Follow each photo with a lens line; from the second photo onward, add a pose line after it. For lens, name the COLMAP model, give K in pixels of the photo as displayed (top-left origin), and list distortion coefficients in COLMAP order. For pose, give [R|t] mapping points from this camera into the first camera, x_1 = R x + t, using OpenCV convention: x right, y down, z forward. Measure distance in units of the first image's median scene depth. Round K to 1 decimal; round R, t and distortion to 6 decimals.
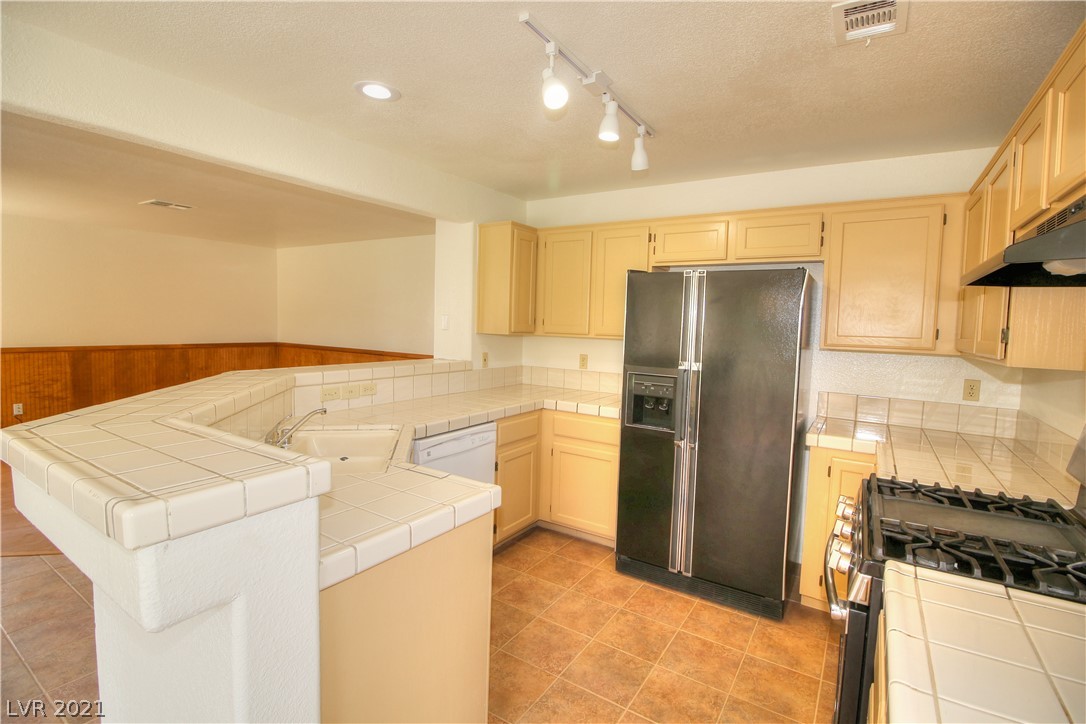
lens RADIAL K [[502.4, 0, 547.4], [0, 502.4, 359.8], [0, 0, 1]] dist [-0.011833, -0.005427]
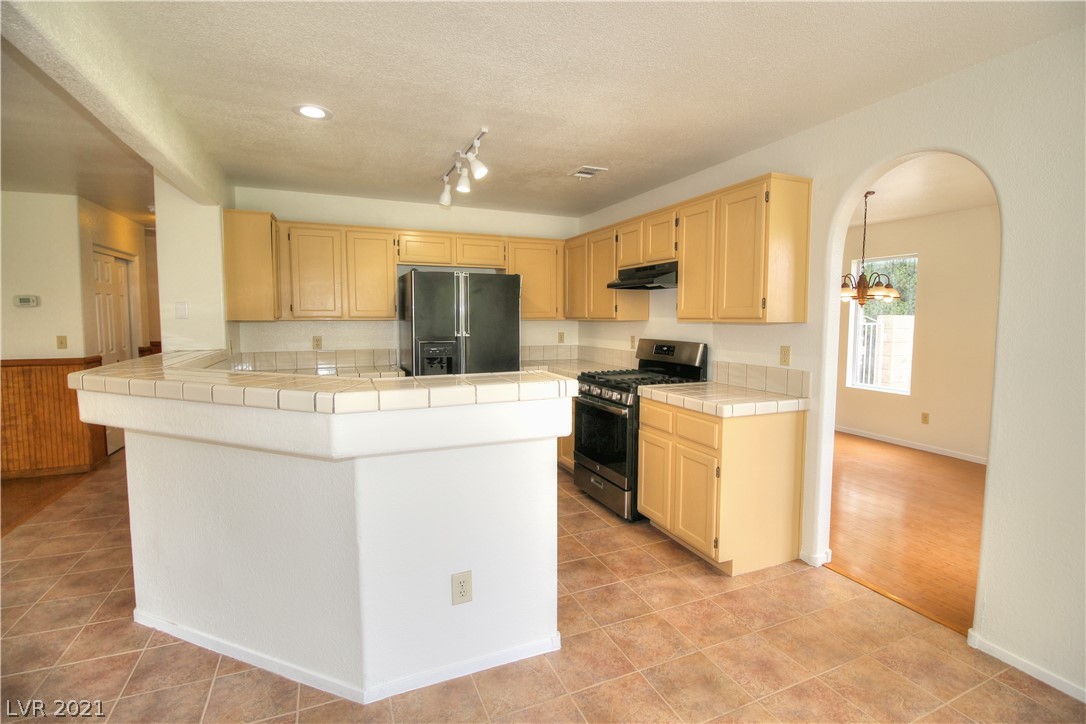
lens RADIAL K [[502.4, 0, 542.2], [0, 502.4, 348.6], [0, 0, 1]] dist [-0.011833, -0.005427]
pose [[0.545422, -0.087690, 0.833562, -0.871303], [0.070685, 0.995782, 0.058504, -0.017848], [-0.835176, 0.027011, 0.549319, -0.041976]]
